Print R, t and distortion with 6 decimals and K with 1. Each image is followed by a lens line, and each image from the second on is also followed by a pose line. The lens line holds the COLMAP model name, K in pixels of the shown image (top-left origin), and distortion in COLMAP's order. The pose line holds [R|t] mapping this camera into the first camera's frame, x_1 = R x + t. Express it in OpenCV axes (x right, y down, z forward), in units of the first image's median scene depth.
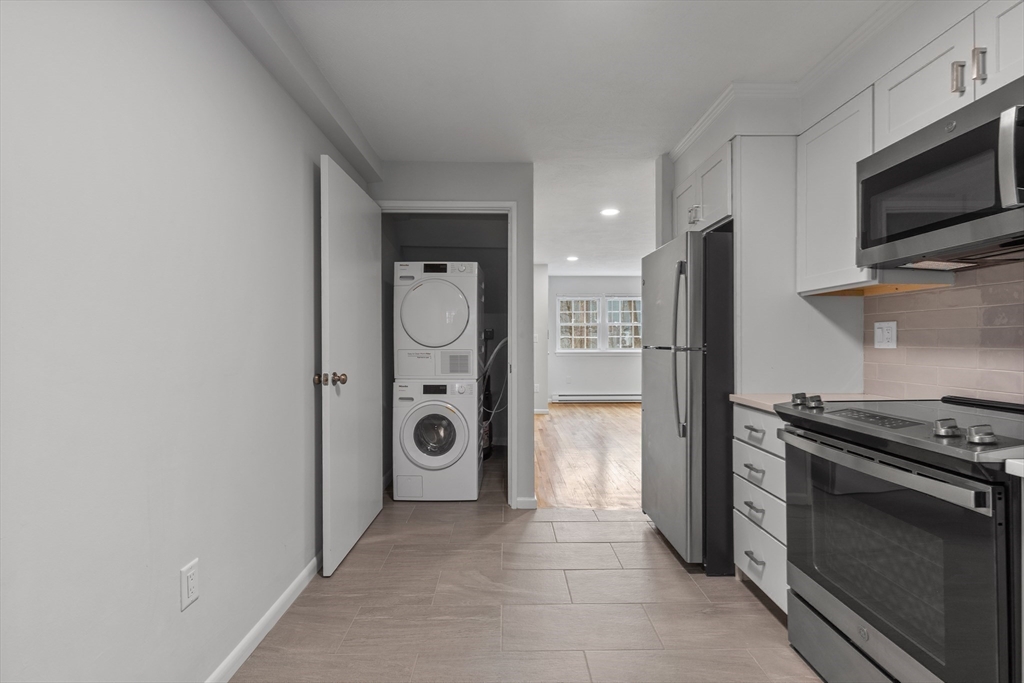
lens RADIAL K [[470.8, 0, 512.0], [0, 470.8, 341.5], [0, 0, 1]] dist [0.001606, -0.000424]
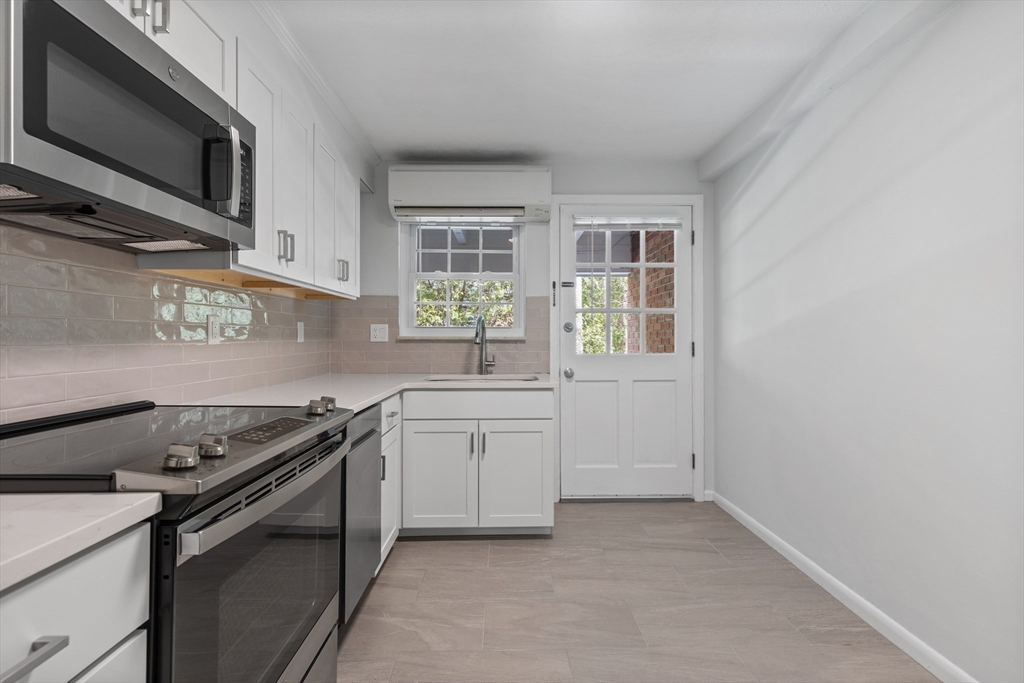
lens RADIAL K [[461.2, 0, 511.8], [0, 461.2, 335.5], [0, 0, 1]] dist [0.014521, -0.000149]
pose [[-1.000000, 0.000163, 0.000353, 0.231059], [0.000160, 0.999973, -0.007380, 0.002972], [-0.000355, -0.007380, -0.999973, 1.241957]]
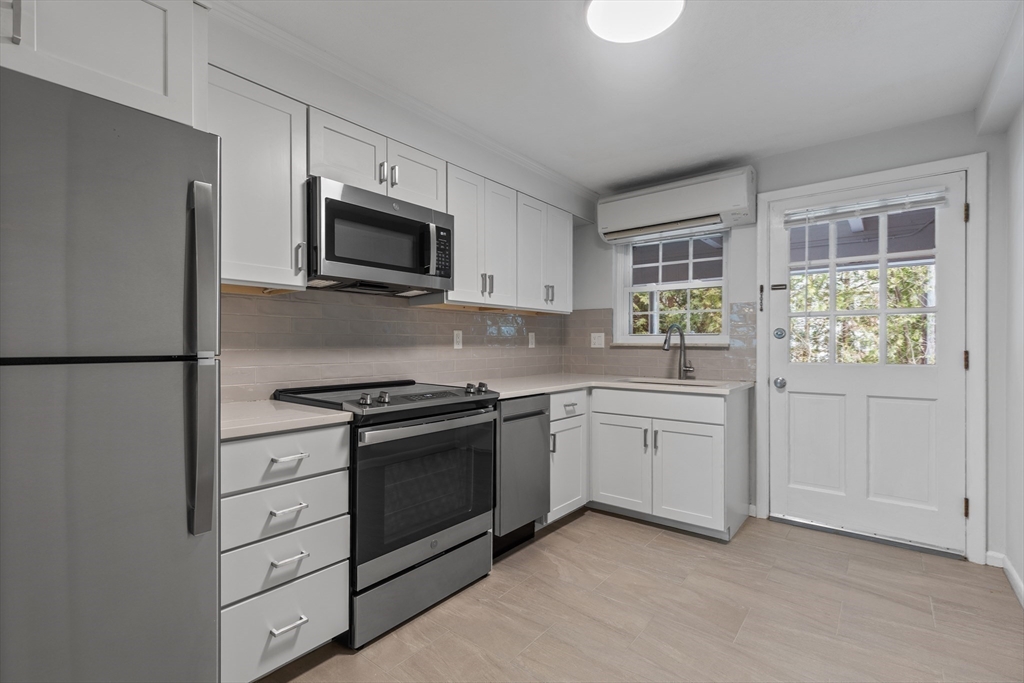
lens RADIAL K [[469.3, 0, 519.0], [0, 469.3, 341.9], [0, 0, 1]] dist [0.014392, -0.000232]
pose [[-0.775734, 0.002411, 0.631056, -0.257210], [-0.001908, 0.999979, -0.006166, 0.001398], [-0.631057, -0.005987, -0.775713, 1.342456]]
